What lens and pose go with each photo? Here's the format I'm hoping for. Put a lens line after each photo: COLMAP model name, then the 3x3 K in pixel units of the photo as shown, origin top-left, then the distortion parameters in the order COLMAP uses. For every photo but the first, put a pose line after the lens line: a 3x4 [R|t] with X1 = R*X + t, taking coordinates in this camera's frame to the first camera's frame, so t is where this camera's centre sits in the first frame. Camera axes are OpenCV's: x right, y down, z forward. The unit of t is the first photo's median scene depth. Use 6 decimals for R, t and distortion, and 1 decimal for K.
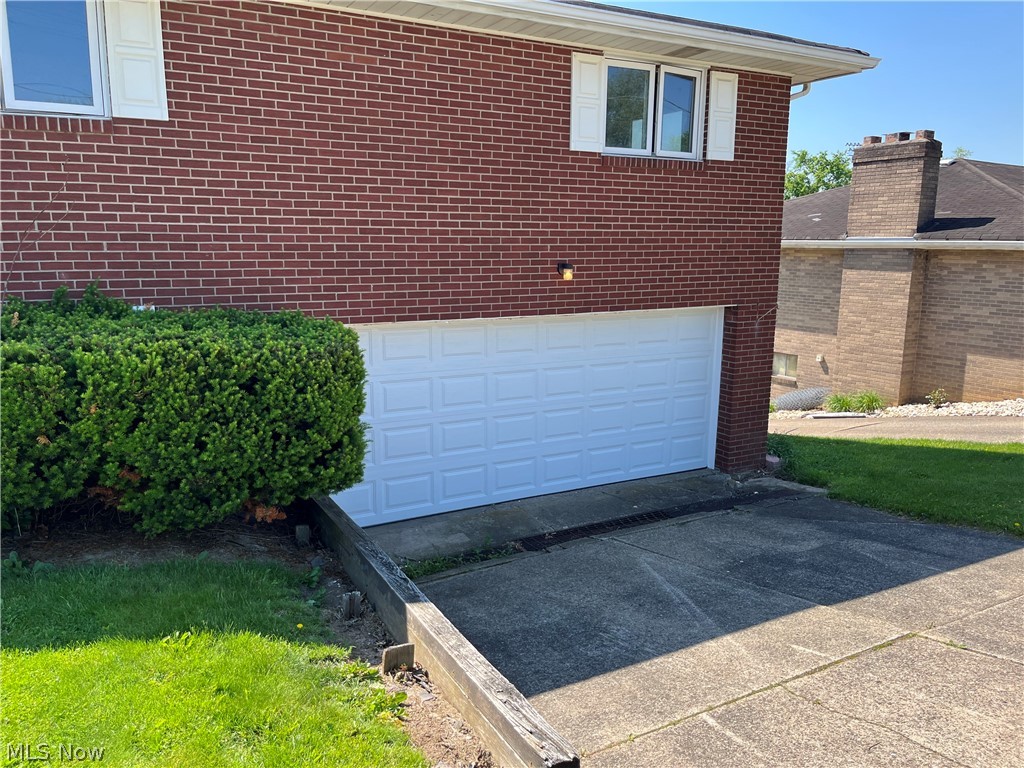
lens RADIAL K [[767.2, 0, 512.9], [0, 767.2, 394.8], [0, 0, 1]] dist [0.046702, -0.080259]
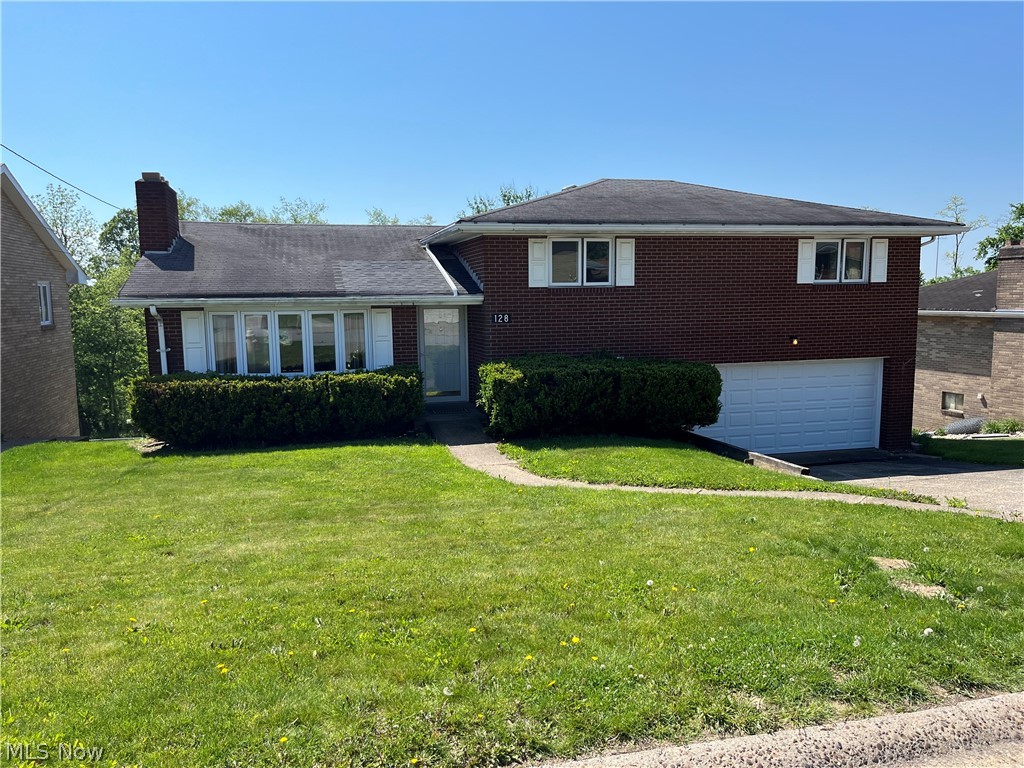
lens RADIAL K [[766.8, 0, 511.5], [0, 766.8, 399.9], [0, 0, 1]] dist [0.047905, -0.081328]
pose [[0.968793, 0.013785, -0.247487, -0.139990], [-0.029165, 0.997856, -0.058585, 0.131617], [0.246149, 0.063975, 0.967118, -1.088406]]
